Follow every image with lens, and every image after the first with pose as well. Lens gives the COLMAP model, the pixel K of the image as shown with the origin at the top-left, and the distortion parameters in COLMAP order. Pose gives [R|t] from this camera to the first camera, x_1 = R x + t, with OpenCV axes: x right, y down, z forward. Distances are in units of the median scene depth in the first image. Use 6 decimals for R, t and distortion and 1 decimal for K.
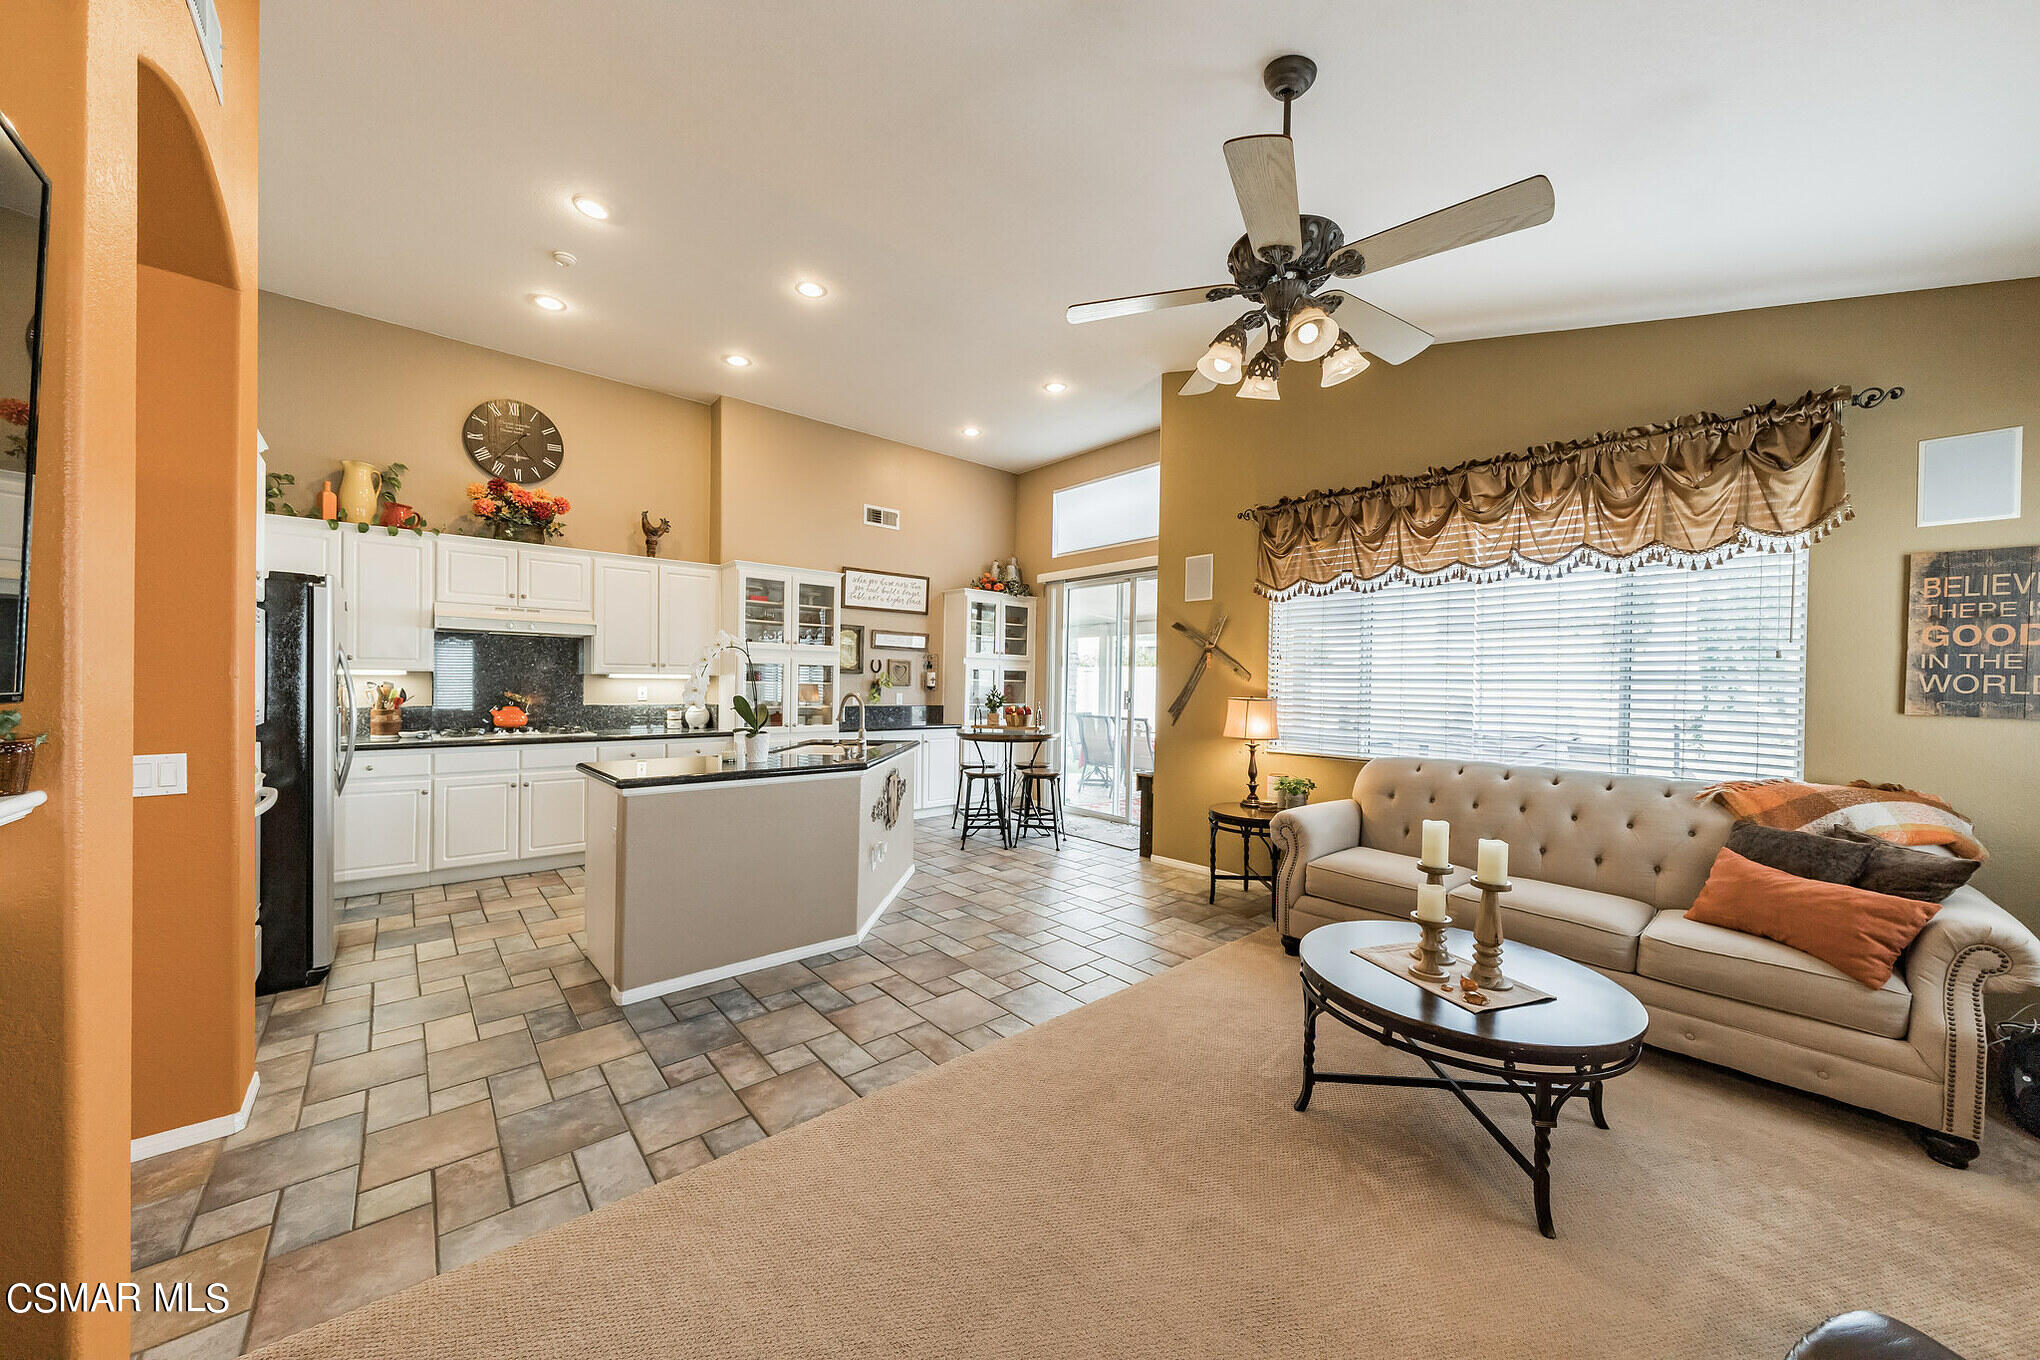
lens RADIAL K [[711.2, 0, 1006.3], [0, 711.2, 681.4], [0, 0, 1]] dist [-0.003918, -0.000354]
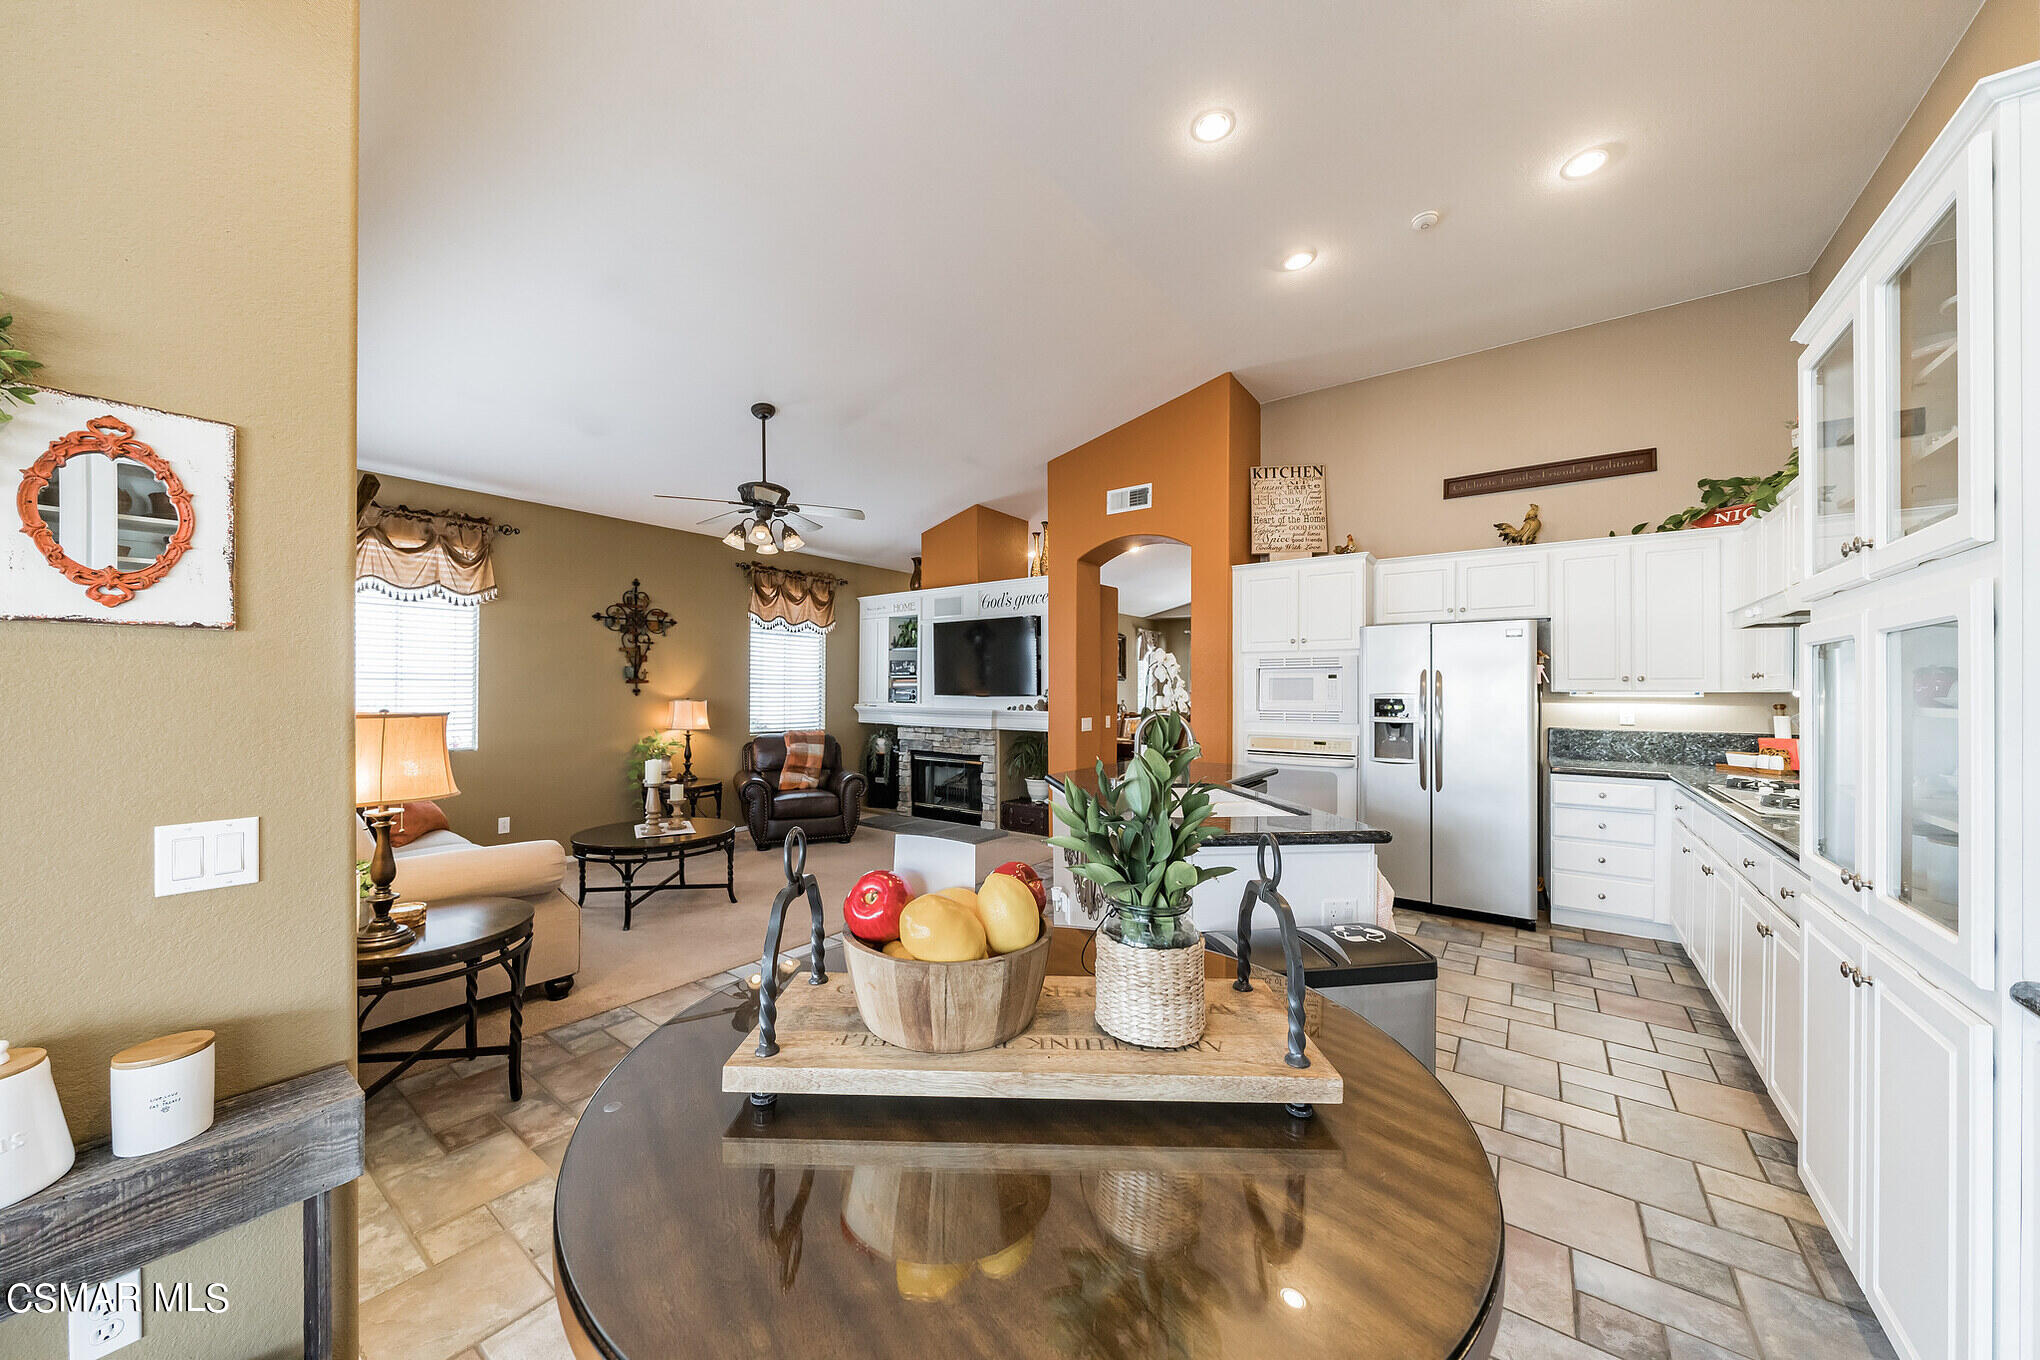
lens RADIAL K [[711.2, 0, 1015.4], [0, 711.2, 691.1], [0, 0, 1]] dist [-0.003918, -0.000354]
pose [[-0.975108, -0.020321, -0.220796, 0.034772], [-0.019889, 0.999793, -0.004179, 0.002312], [0.220836, 0.000316, -0.975311, 1.077096]]
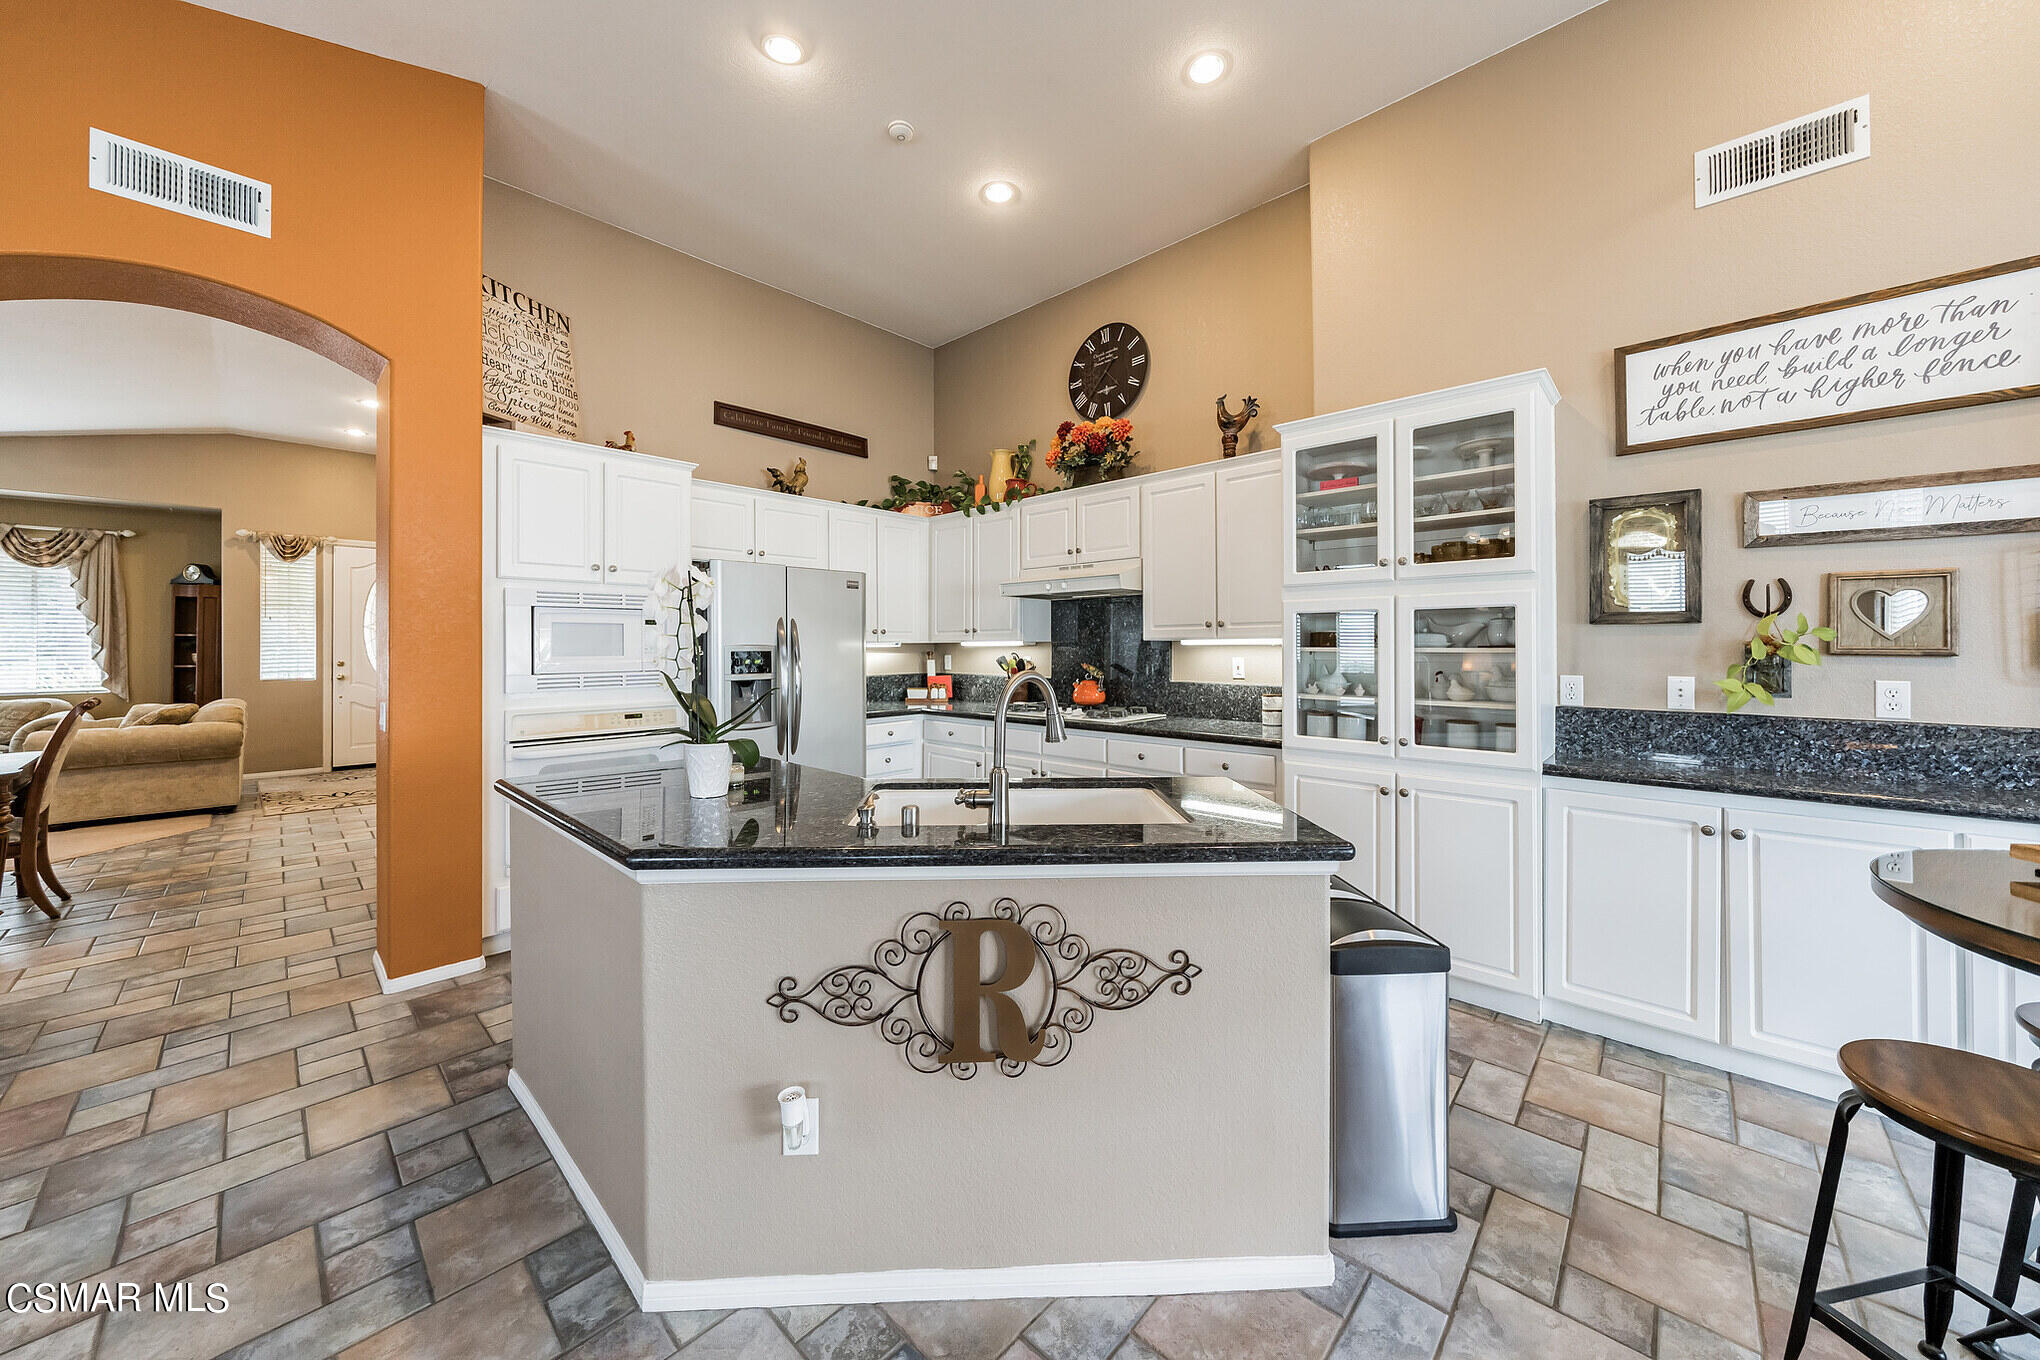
lens RADIAL K [[711.2, 0, 1020.8], [0, 711.2, 644.3], [0, 0, 1]] dist [-0.003918, -0.000354]
pose [[0.114690, -0.018374, -0.993231, 0.116857], [0.004525, 0.999828, -0.017974, 0.005235], [0.993391, -0.002433, 0.114754, 0.644351]]
